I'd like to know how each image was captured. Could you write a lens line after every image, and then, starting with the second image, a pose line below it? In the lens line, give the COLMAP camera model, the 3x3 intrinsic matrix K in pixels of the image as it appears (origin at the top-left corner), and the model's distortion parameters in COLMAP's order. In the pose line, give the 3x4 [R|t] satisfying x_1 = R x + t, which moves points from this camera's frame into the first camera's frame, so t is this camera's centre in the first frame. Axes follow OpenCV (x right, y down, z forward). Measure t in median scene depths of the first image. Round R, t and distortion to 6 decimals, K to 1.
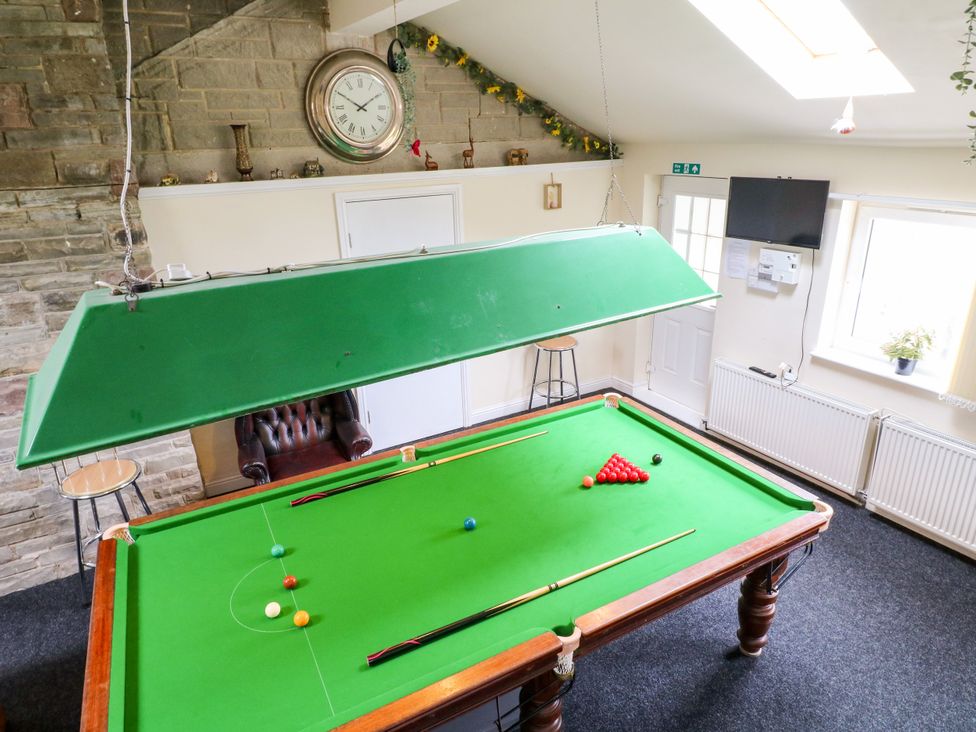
lens RADIAL K [[620.5, 0, 486.1], [0, 620.5, 355.2], [0, 0, 1]] dist [-0.001136, -0.017028]
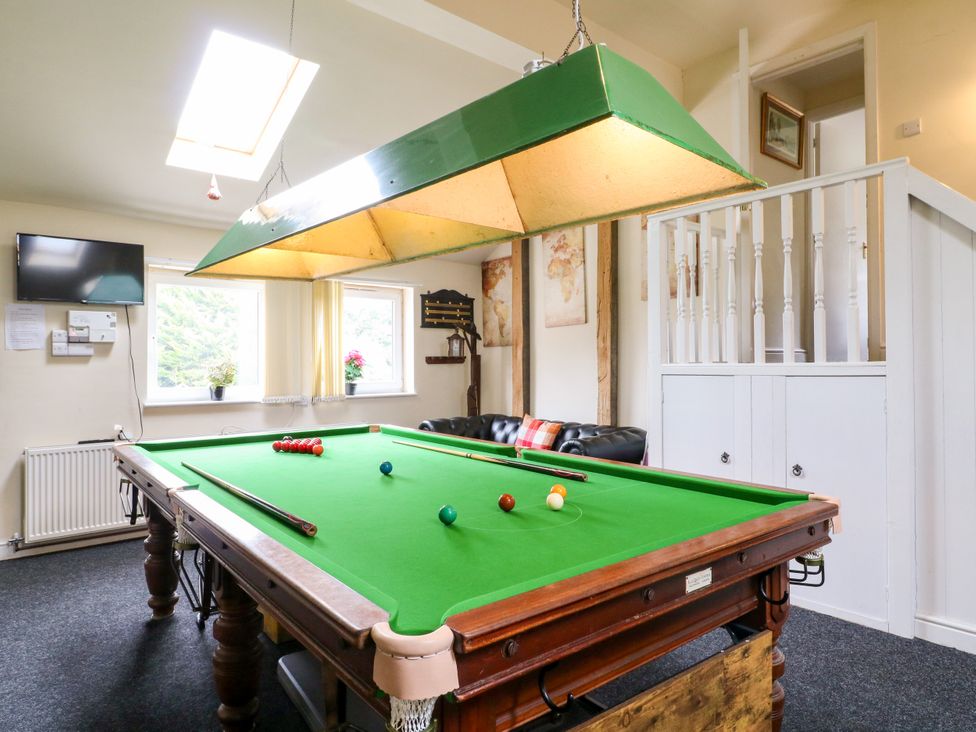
lens RADIAL K [[620.5, 0, 486.1], [0, 620.5, 355.2], [0, 0, 1]] dist [-0.001136, -0.017028]
pose [[-0.185219, 0.036381, 0.982024, -0.613531], [0.344714, 0.938220, 0.030258, 0.085117], [-0.920253, 0.344122, -0.186317, 0.625609]]
